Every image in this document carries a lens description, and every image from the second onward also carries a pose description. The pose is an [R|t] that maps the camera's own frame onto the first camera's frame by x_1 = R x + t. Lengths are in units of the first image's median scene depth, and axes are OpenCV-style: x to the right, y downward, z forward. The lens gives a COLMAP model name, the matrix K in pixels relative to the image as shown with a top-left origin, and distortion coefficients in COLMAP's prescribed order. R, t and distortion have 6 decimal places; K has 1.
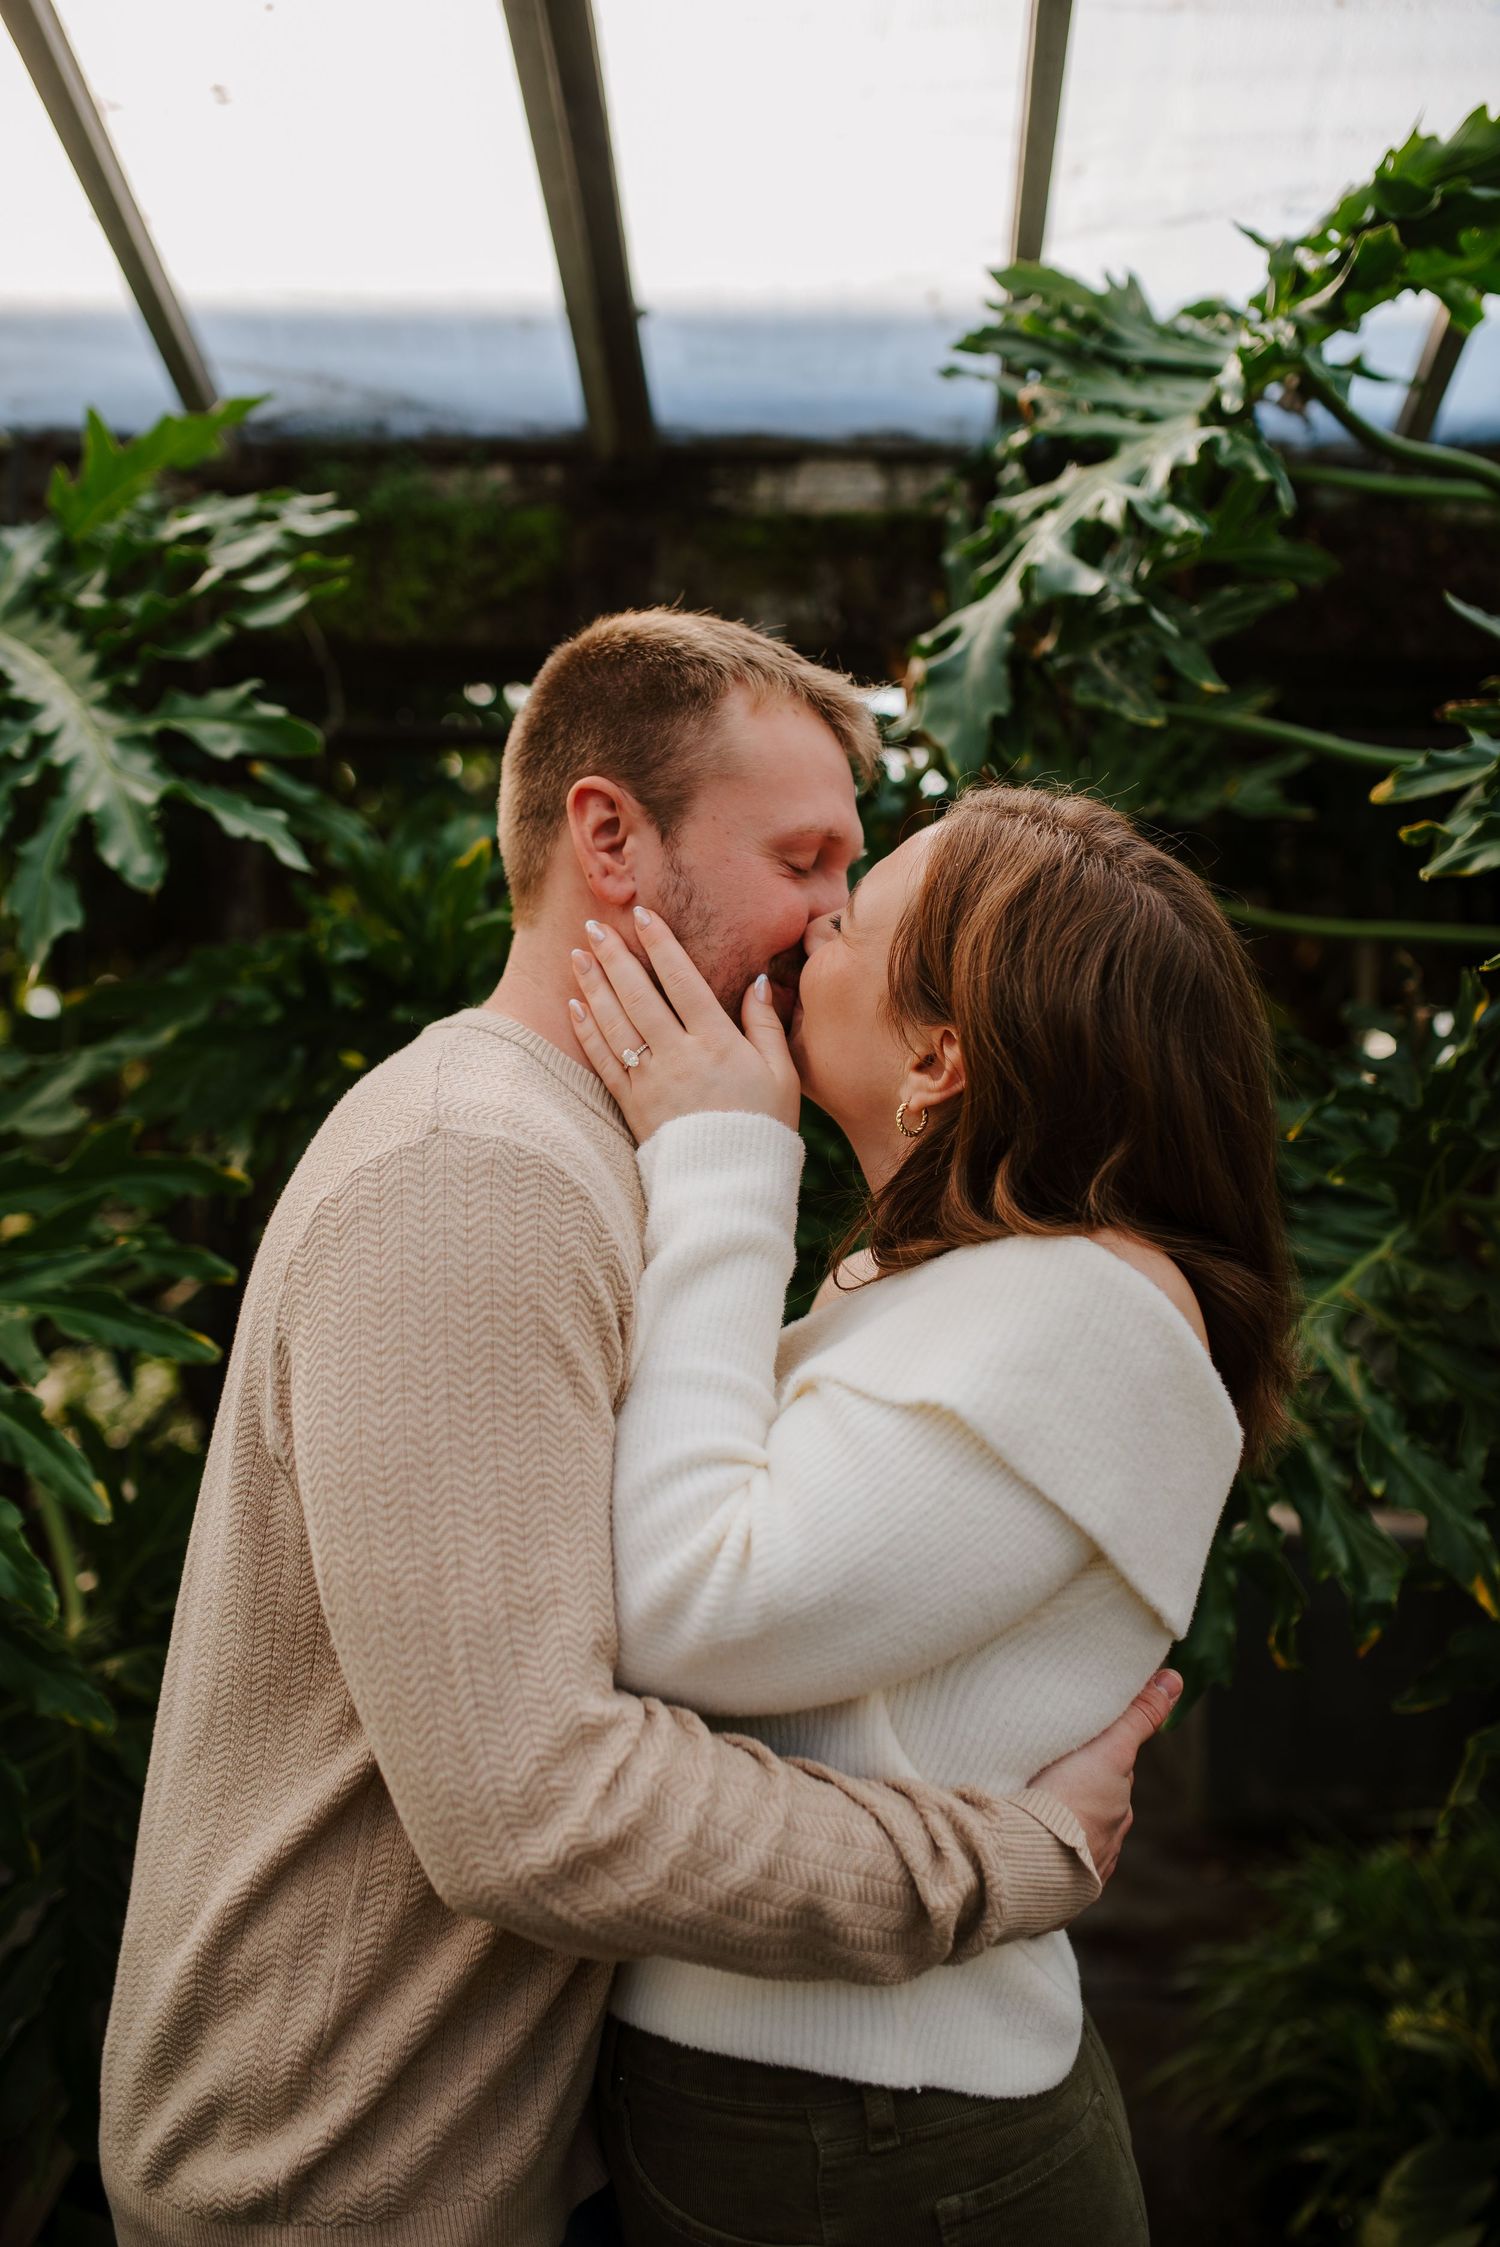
lens RADIAL K [[2173.4, 0, 735.7], [0, 2173.4, 1118.7], [0, 0, 1]] dist [-0.029343, 0.000000]
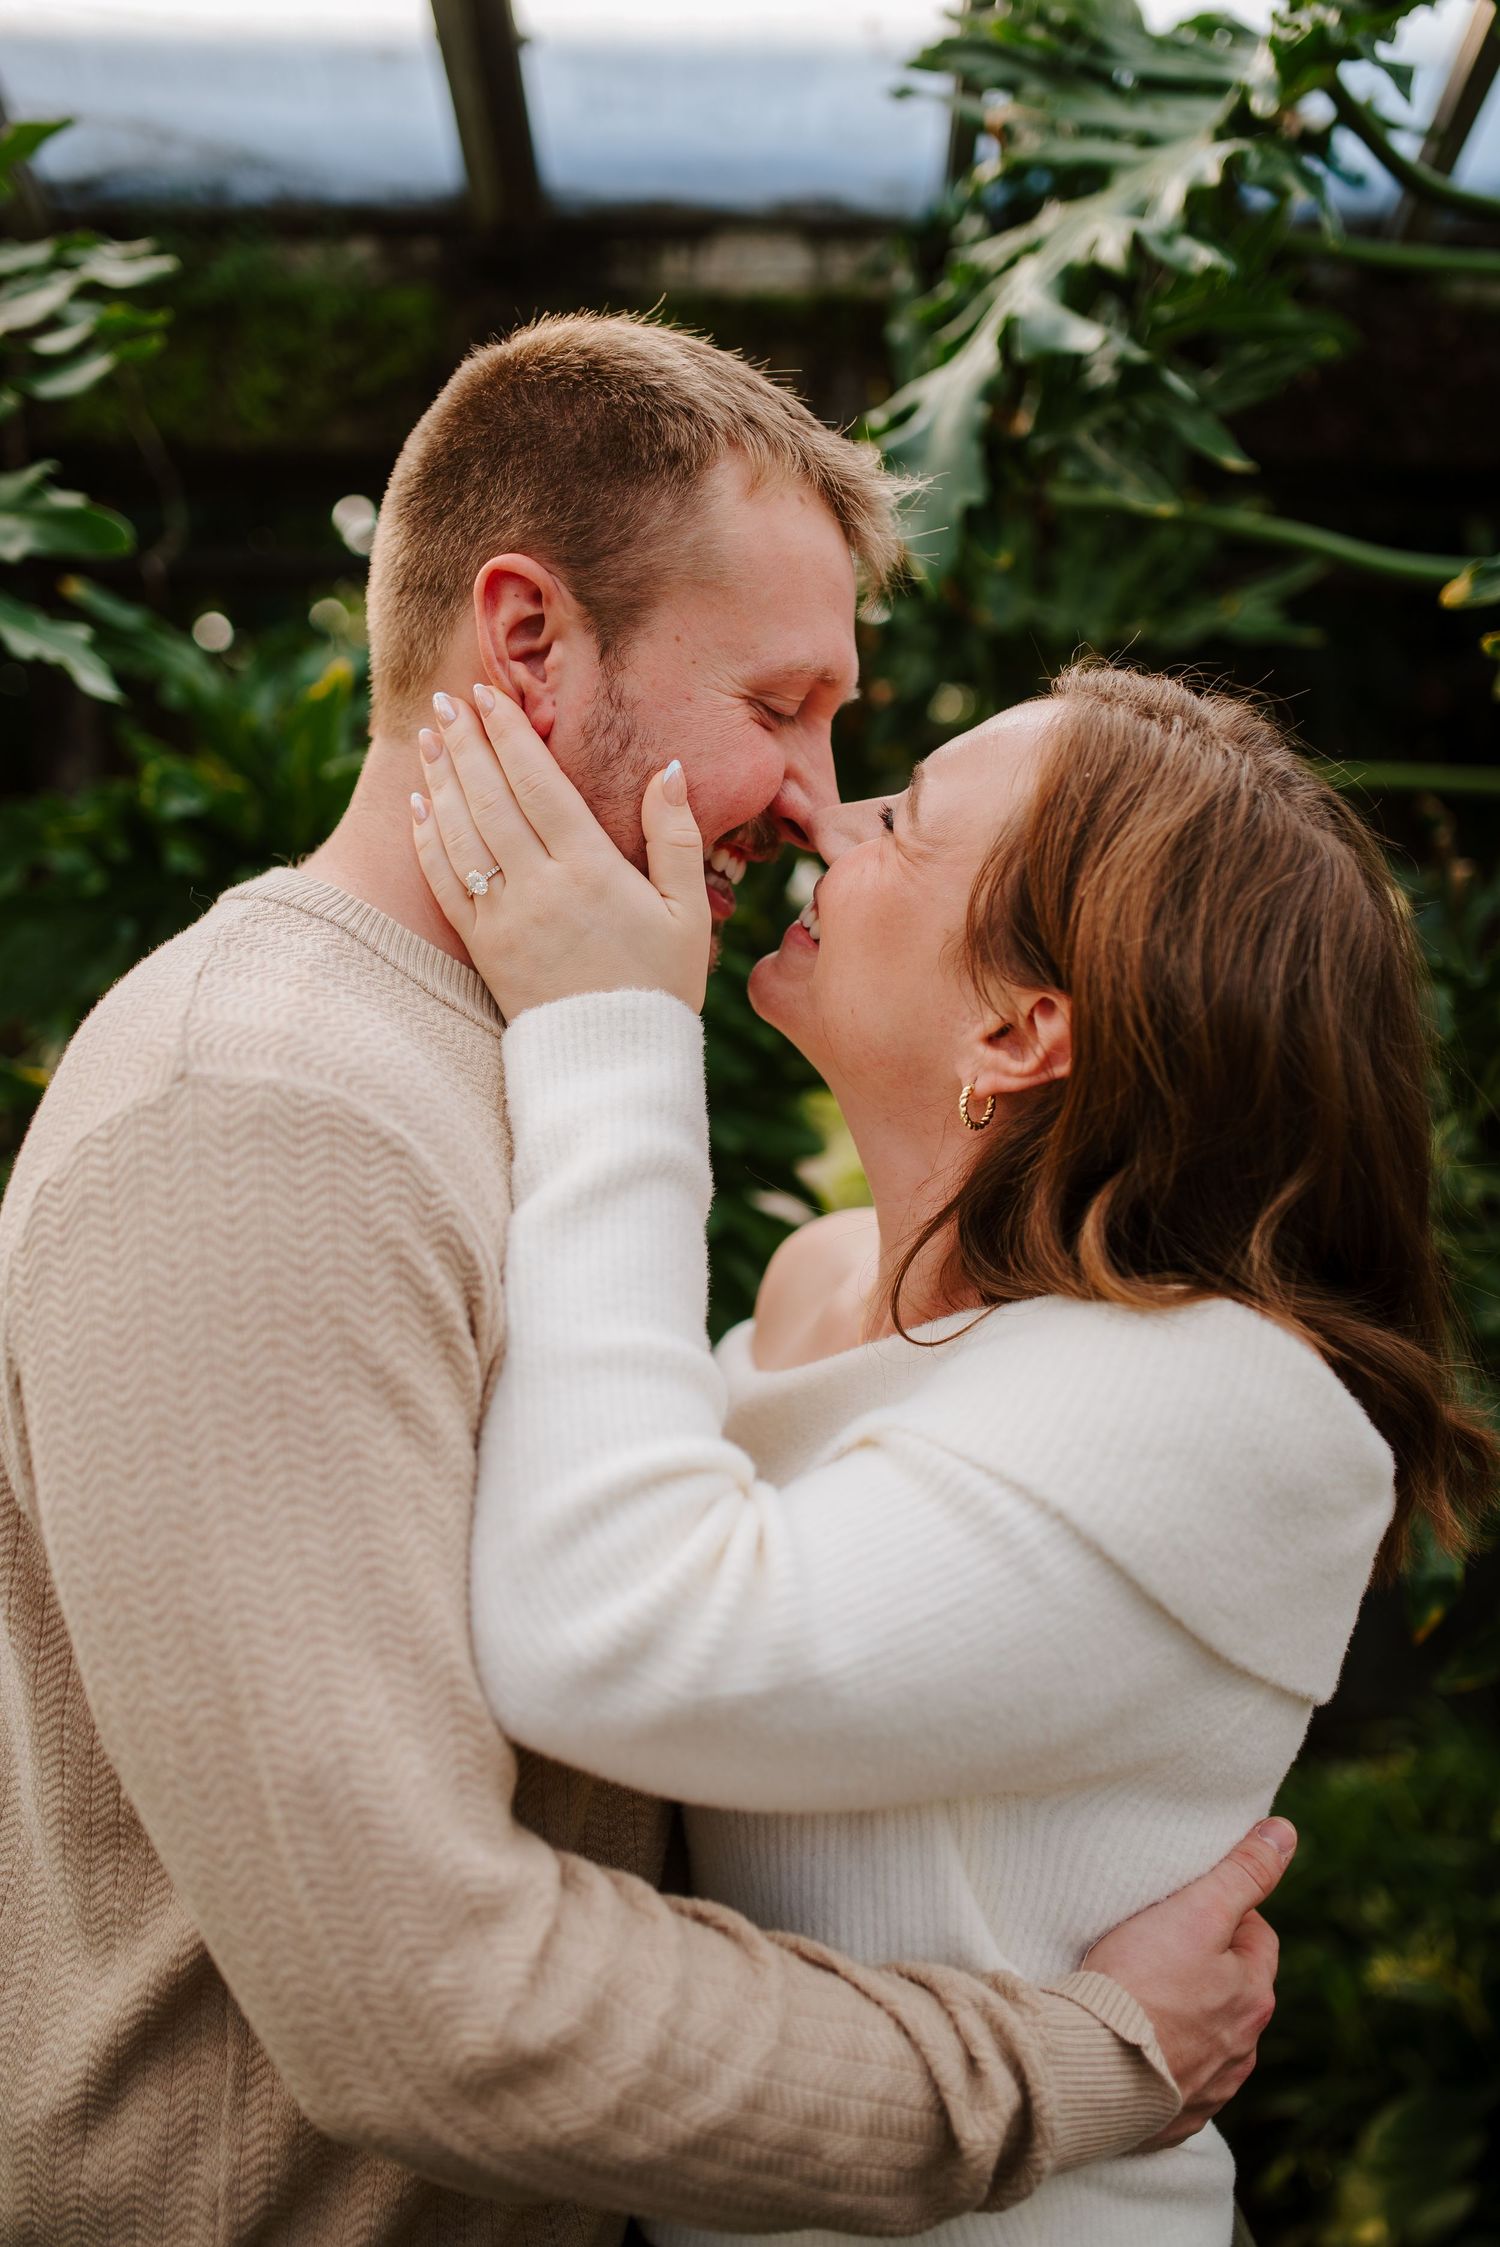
lens RADIAL K [[2173.4, 0, 753.6], [0, 2173.4, 1141.3], [0, 0, 1]] dist [-0.029343, 0.000000]
pose [[0.998496, -0.014914, 0.052759, -0.006698], [0.011237, 0.997532, 0.069313, -0.004058], [-0.053663, -0.068616, 0.996199, 0.159930]]
